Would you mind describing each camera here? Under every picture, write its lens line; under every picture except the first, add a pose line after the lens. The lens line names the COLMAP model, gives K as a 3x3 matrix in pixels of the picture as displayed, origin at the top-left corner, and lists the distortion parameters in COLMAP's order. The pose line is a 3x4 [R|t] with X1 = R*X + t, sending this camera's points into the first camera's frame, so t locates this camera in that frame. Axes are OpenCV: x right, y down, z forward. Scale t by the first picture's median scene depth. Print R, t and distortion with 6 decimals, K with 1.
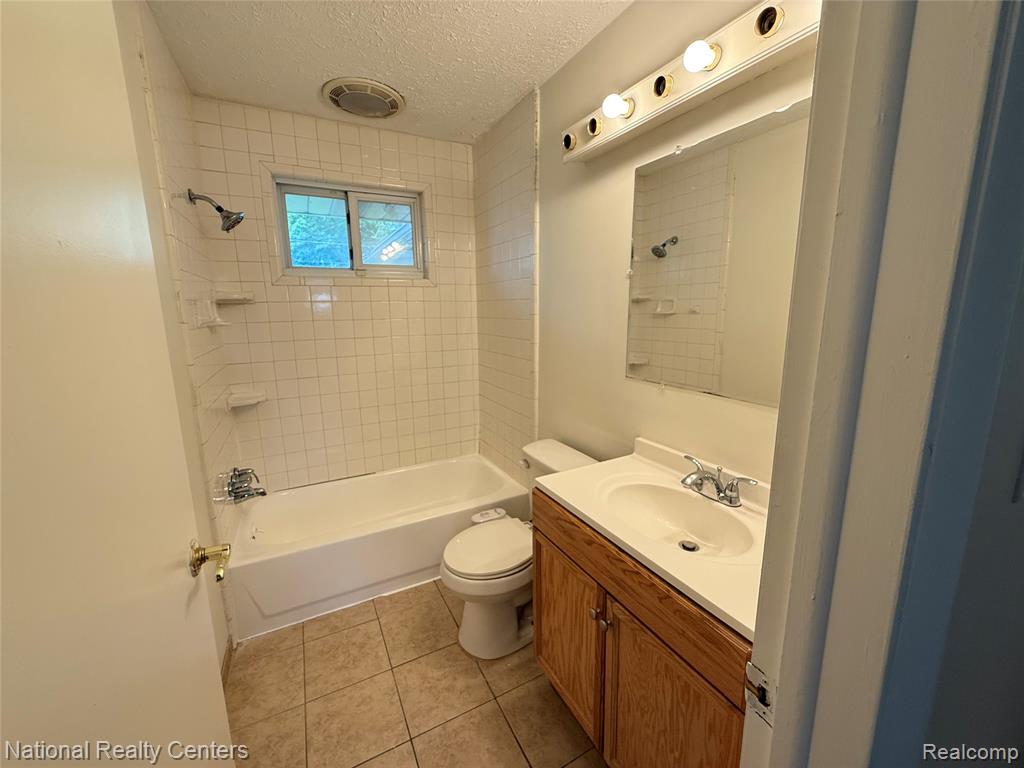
lens RADIAL K [[408.4, 0, 512.6], [0, 408.4, 383.9], [0, 0, 1]] dist [-0.002019, 0.000219]
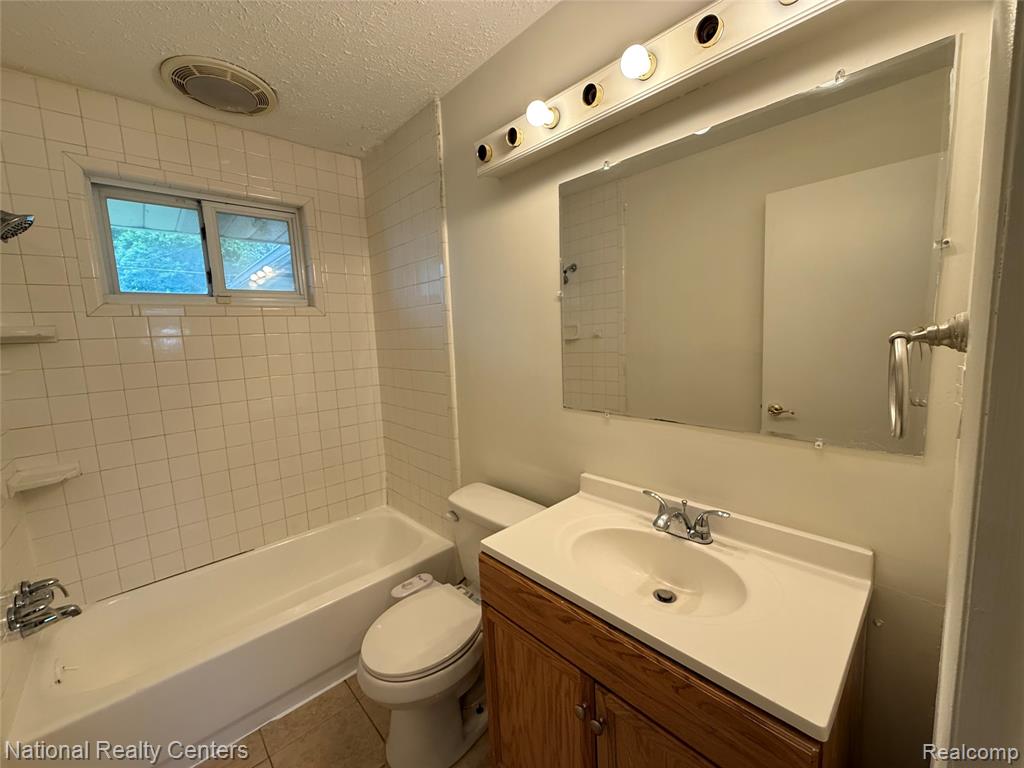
lens RADIAL K [[408.4, 0, 512.6], [0, 408.4, 383.9], [0, 0, 1]] dist [-0.002019, 0.000219]
pose [[0.964045, -0.060140, 0.258846, -0.053248], [0.077996, 0.995190, -0.059267, -0.020045], [-0.254036, 0.077325, 0.964099, 0.120867]]
